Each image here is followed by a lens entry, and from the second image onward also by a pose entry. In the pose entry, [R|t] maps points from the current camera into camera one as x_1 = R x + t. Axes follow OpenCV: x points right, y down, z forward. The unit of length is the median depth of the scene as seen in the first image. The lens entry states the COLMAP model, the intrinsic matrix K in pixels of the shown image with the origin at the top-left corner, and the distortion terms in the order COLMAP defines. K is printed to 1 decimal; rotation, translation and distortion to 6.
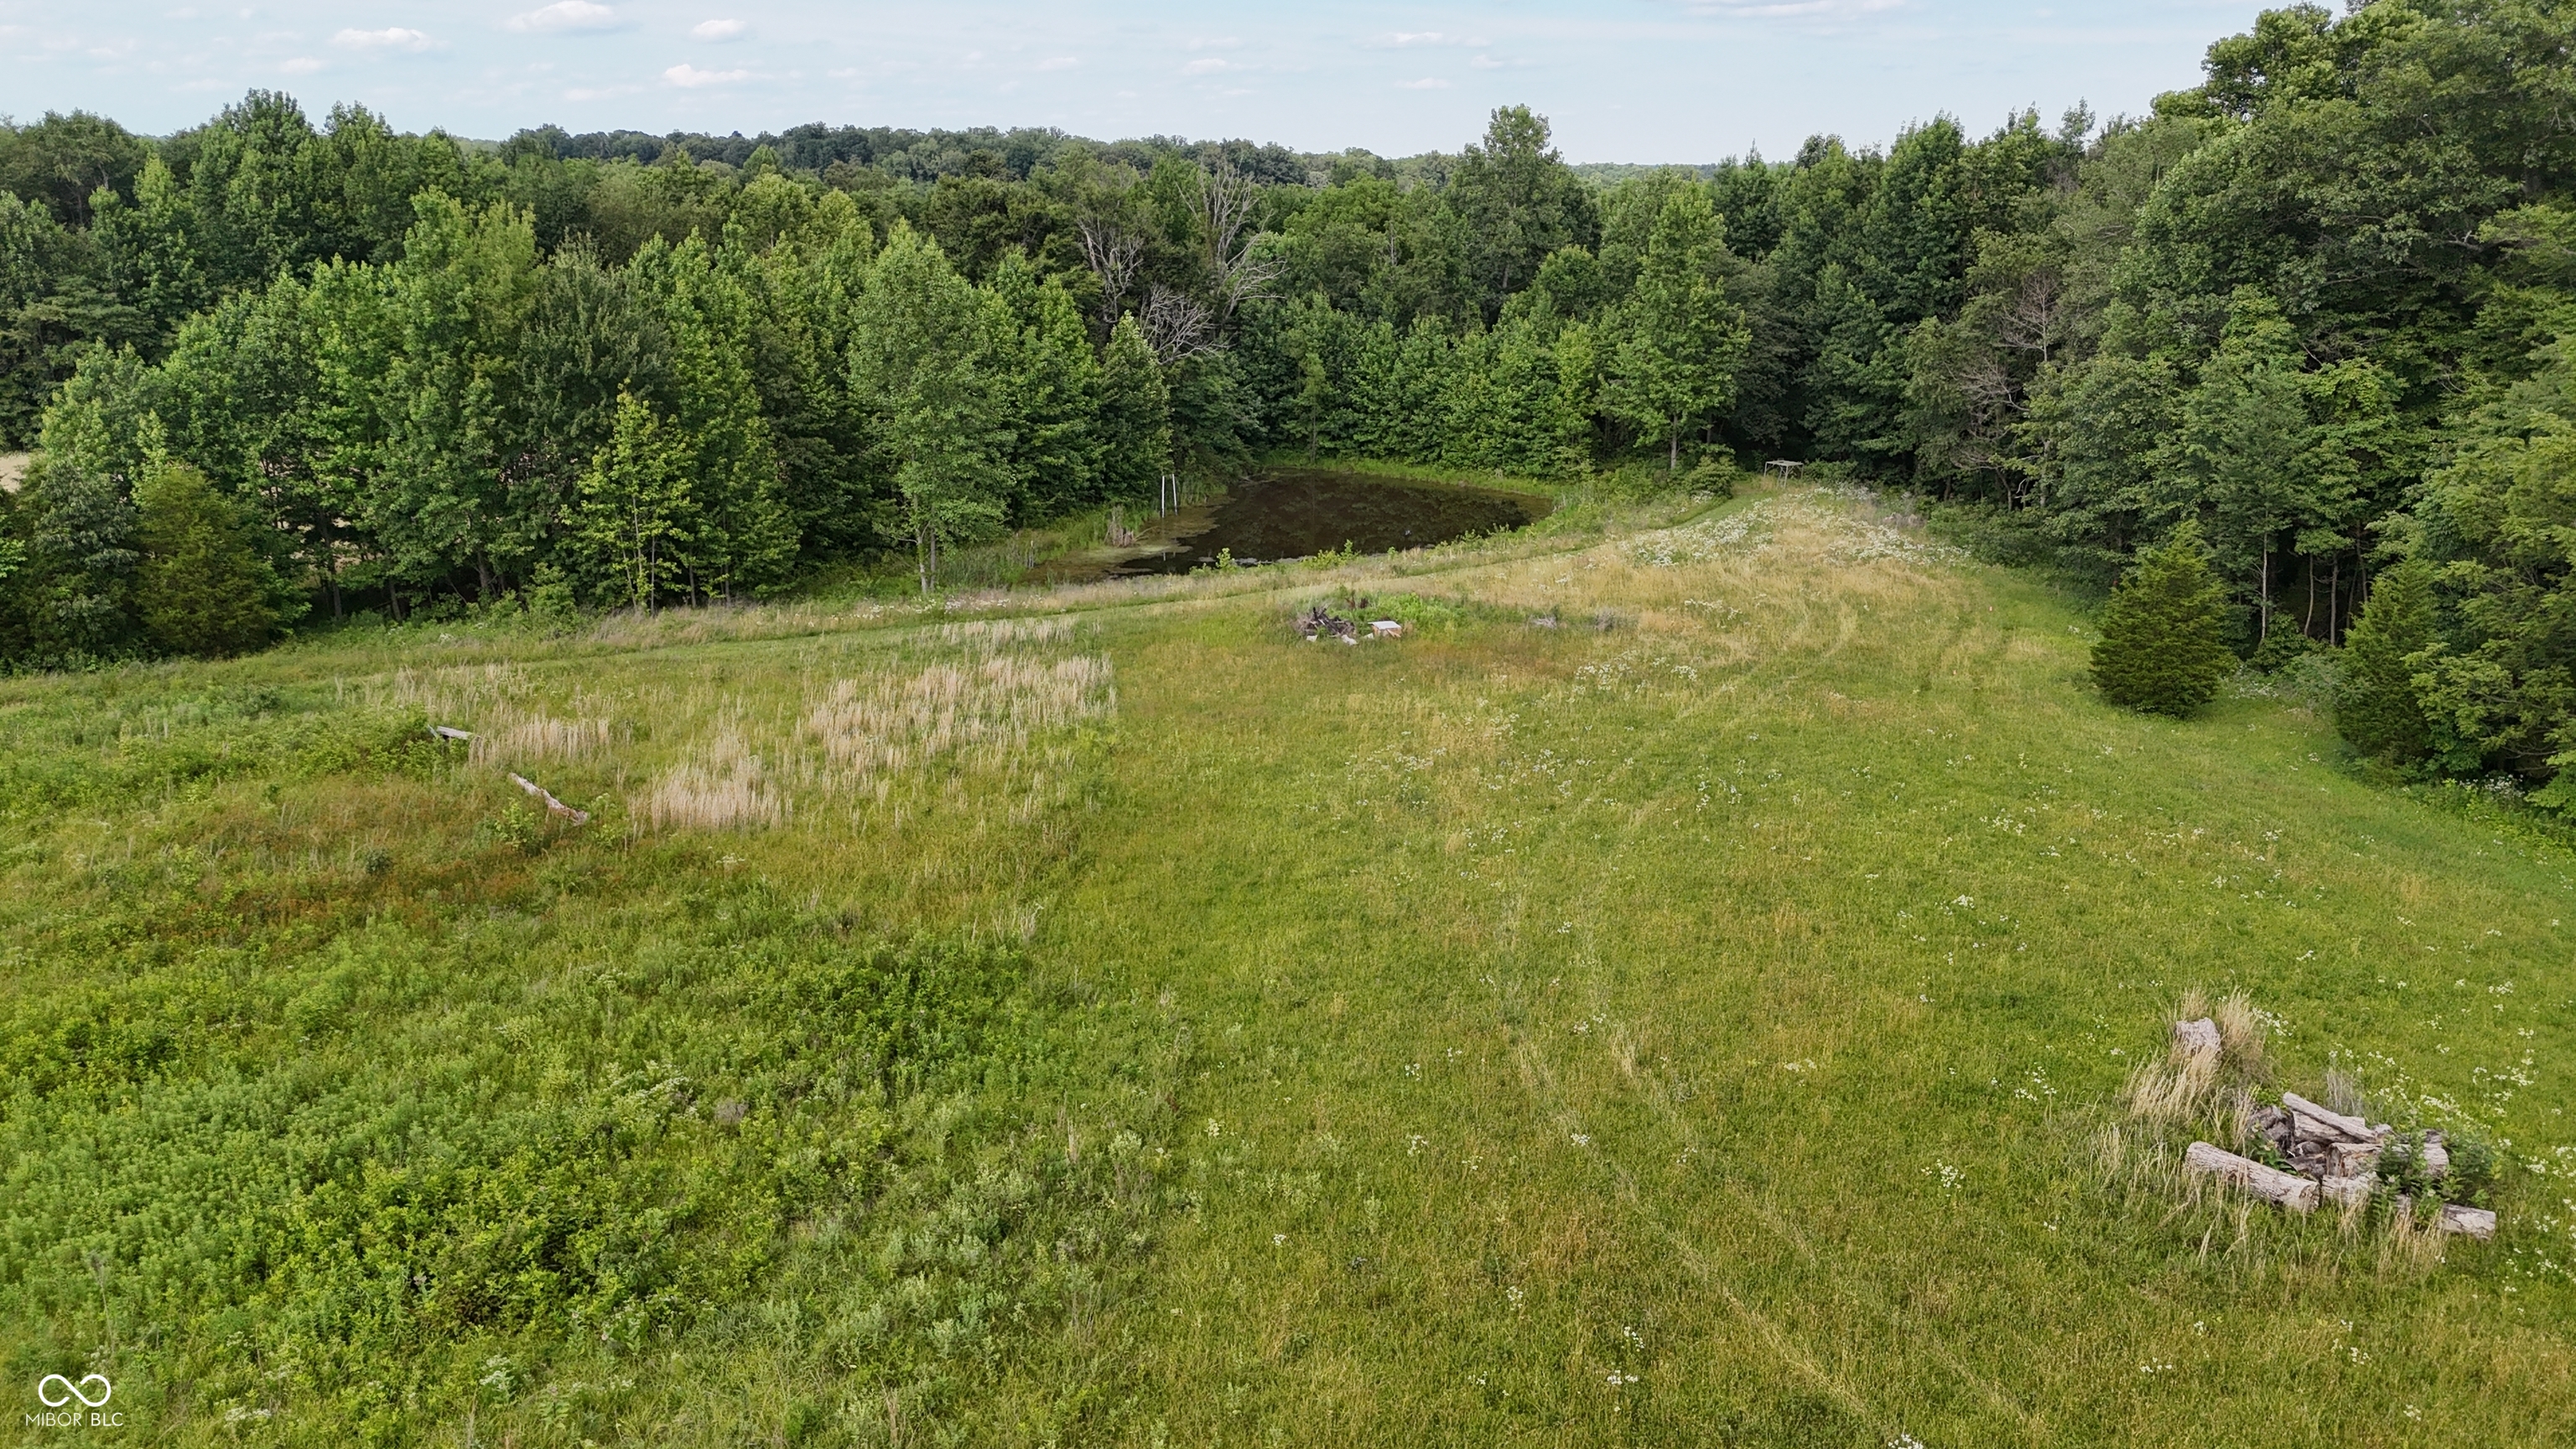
lens RADIAL K [[1871.8, 0, 1287.4], [0, 1871.8, 729.9], [0, 0, 1]] dist [0.068297, -0.066340]
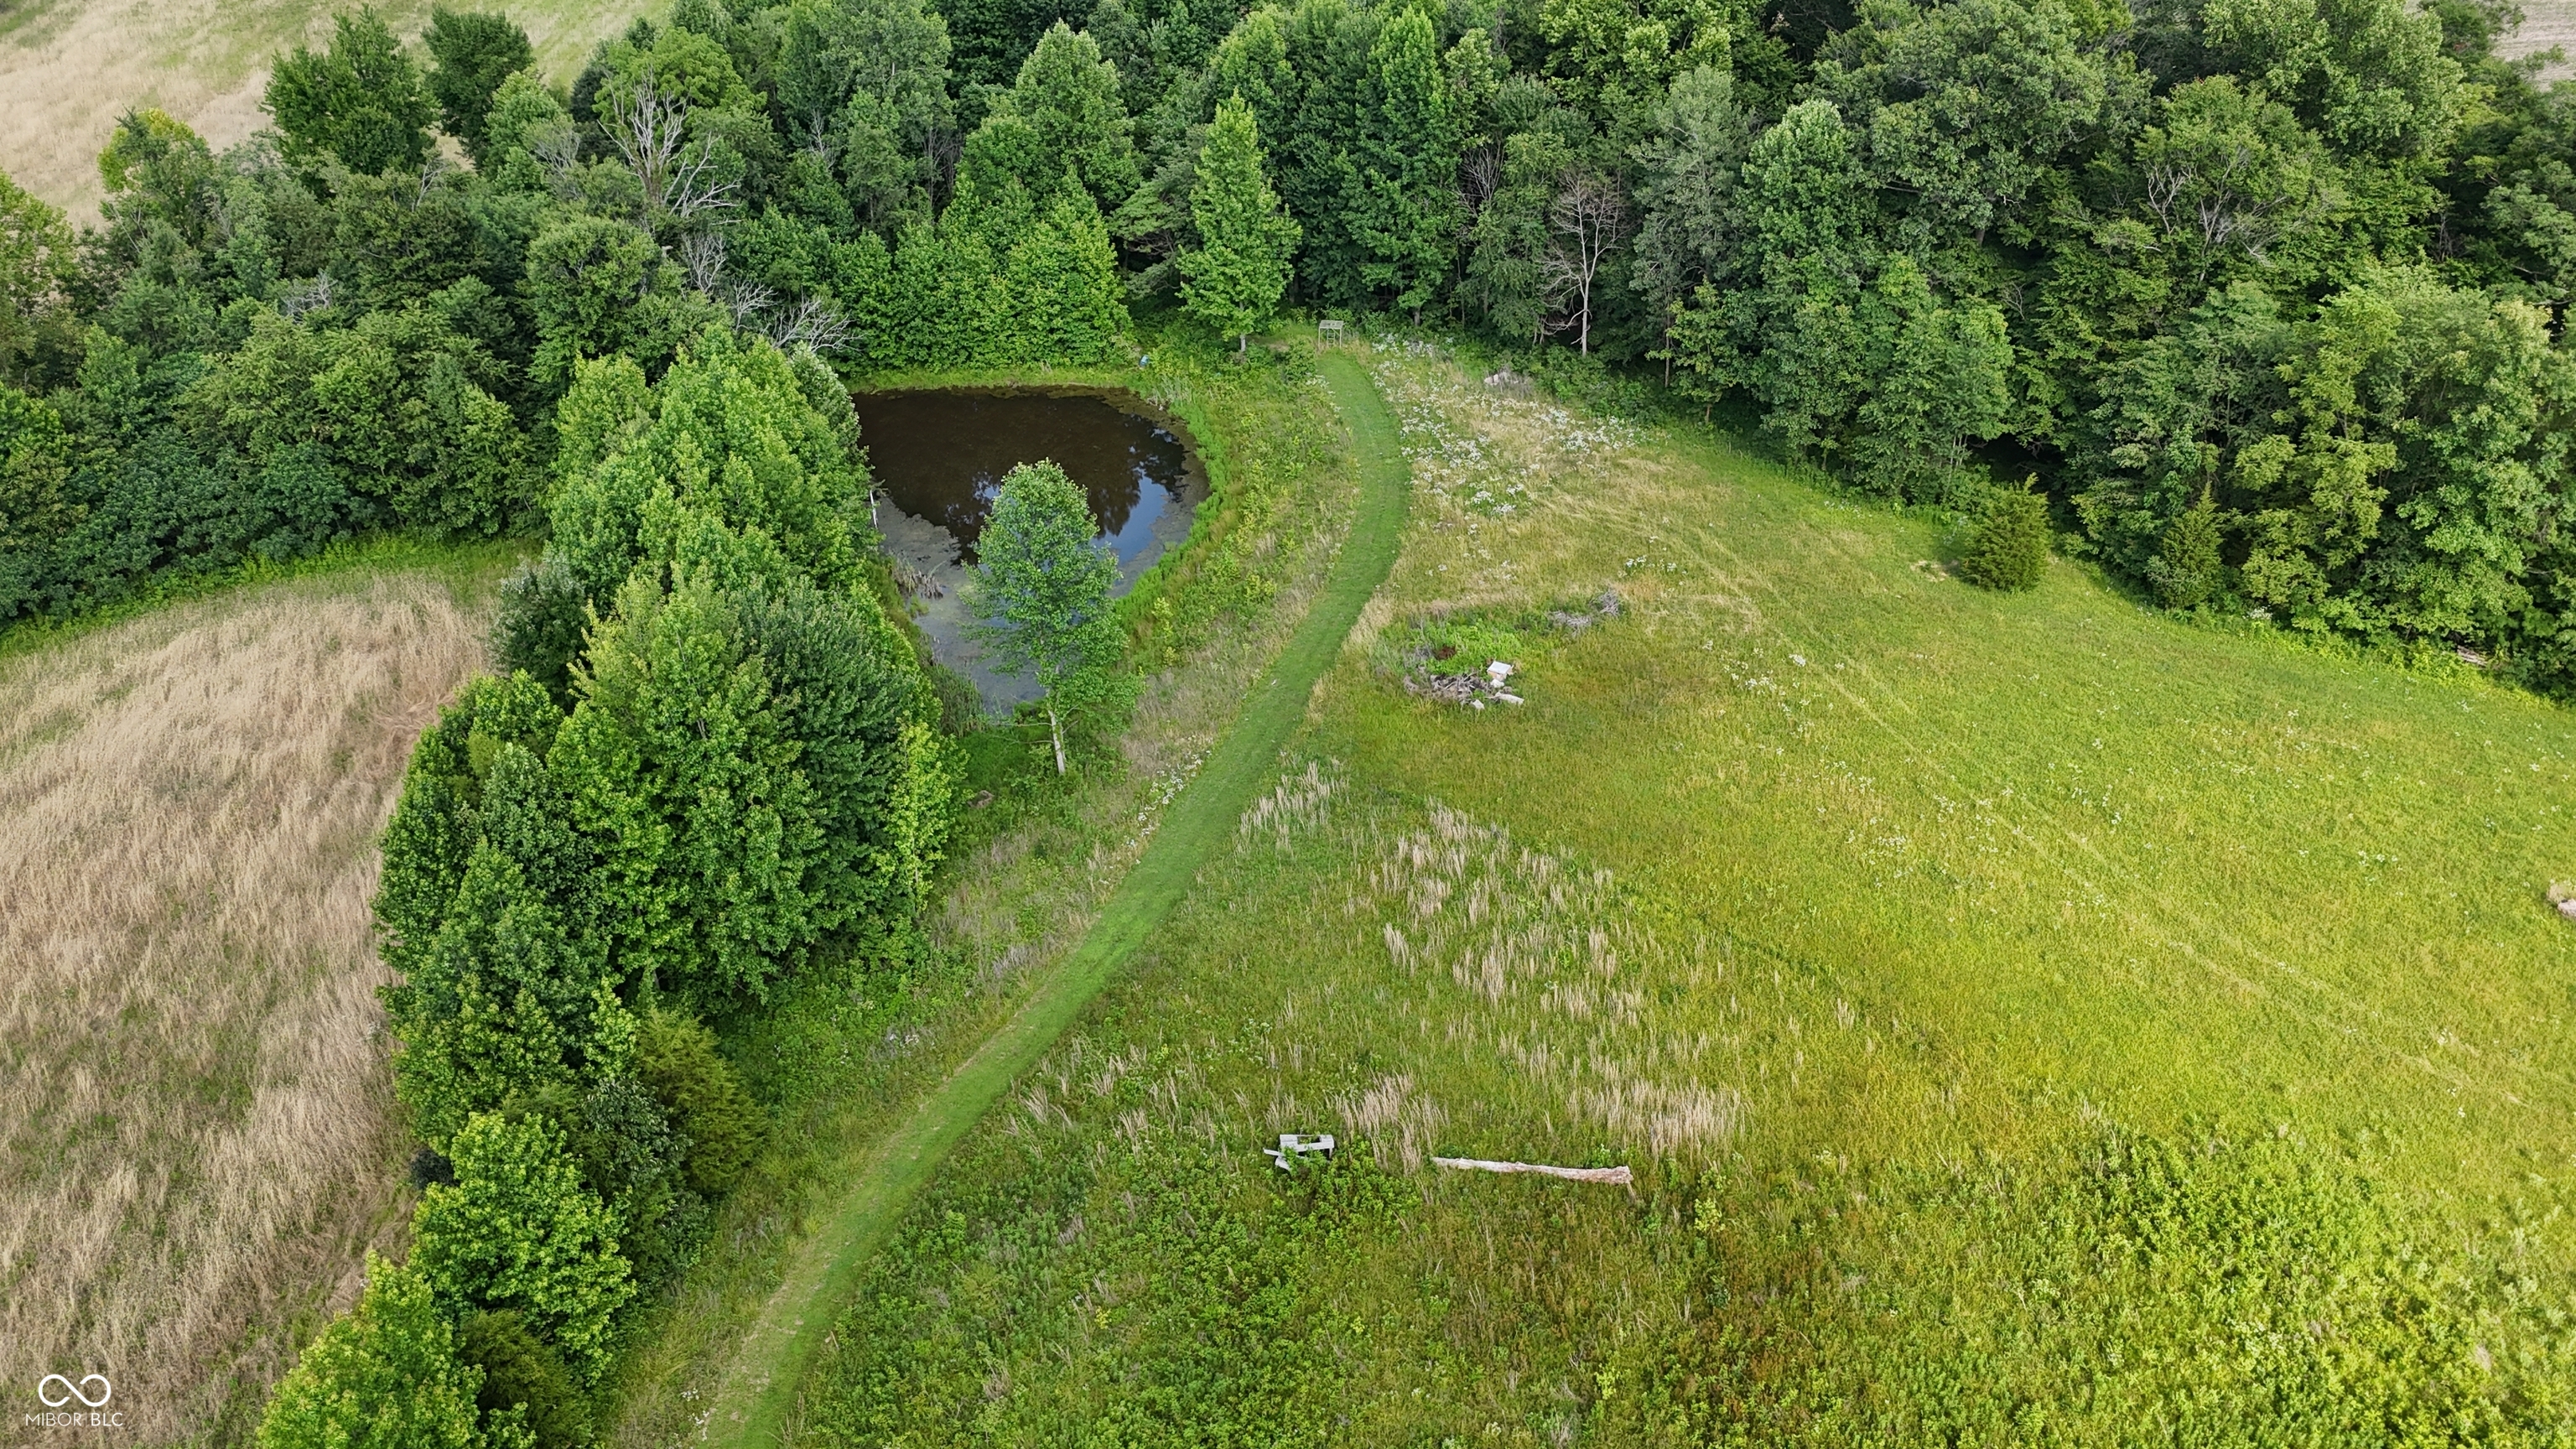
lens RADIAL K [[1892.4, 0, 1288.0], [0, 1892.4, 715.8], [0, 0, 1]] dist [0.071829, -0.066379]
pose [[0.728714, -0.372463, 0.574671, -0.524416], [0.205237, 0.919368, 0.335620, -0.320851], [-0.653340, -0.126627, 0.746400, 0.110429]]
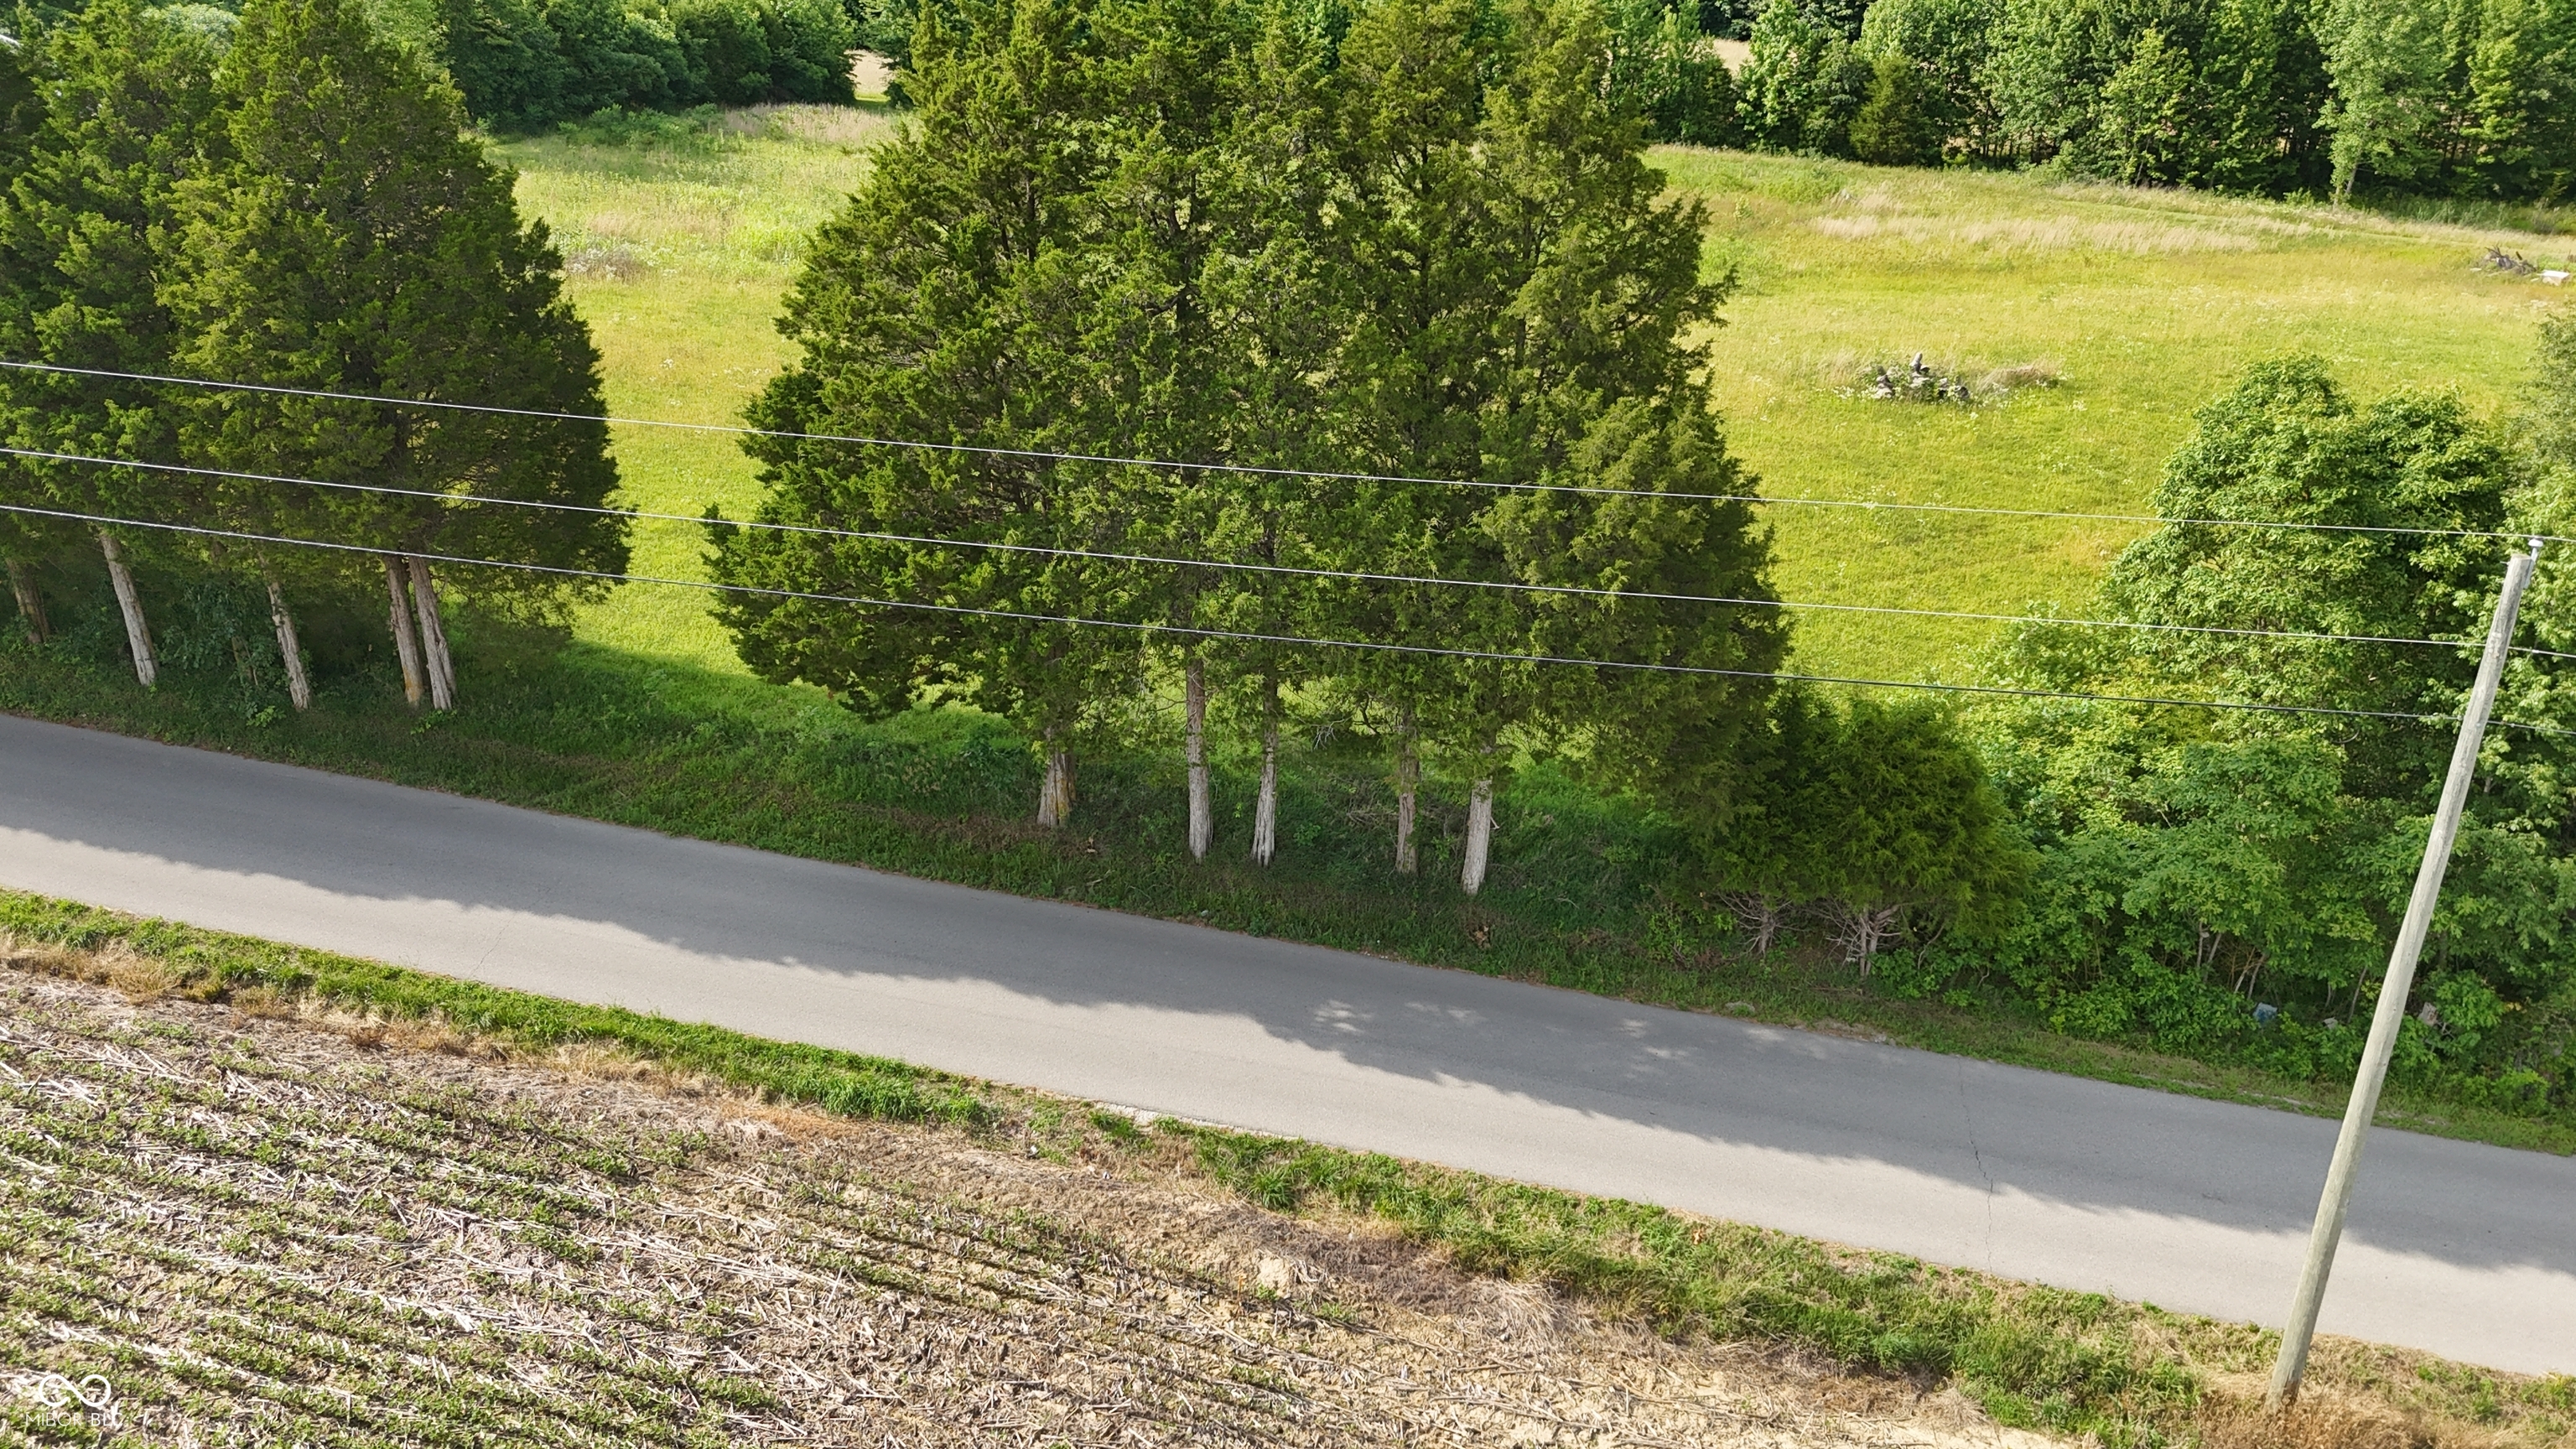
lens RADIAL K [[1901.2, 0, 1288.0], [0, 1901.2, 724.5], [0, 0, 1]] dist [0.070313, -0.067069]
pose [[0.374481, 0.376332, -0.847430, 0.604545], [-0.258859, 0.920027, 0.294181, 0.035083], [0.890369, 0.109200, 0.441949, -0.138182]]
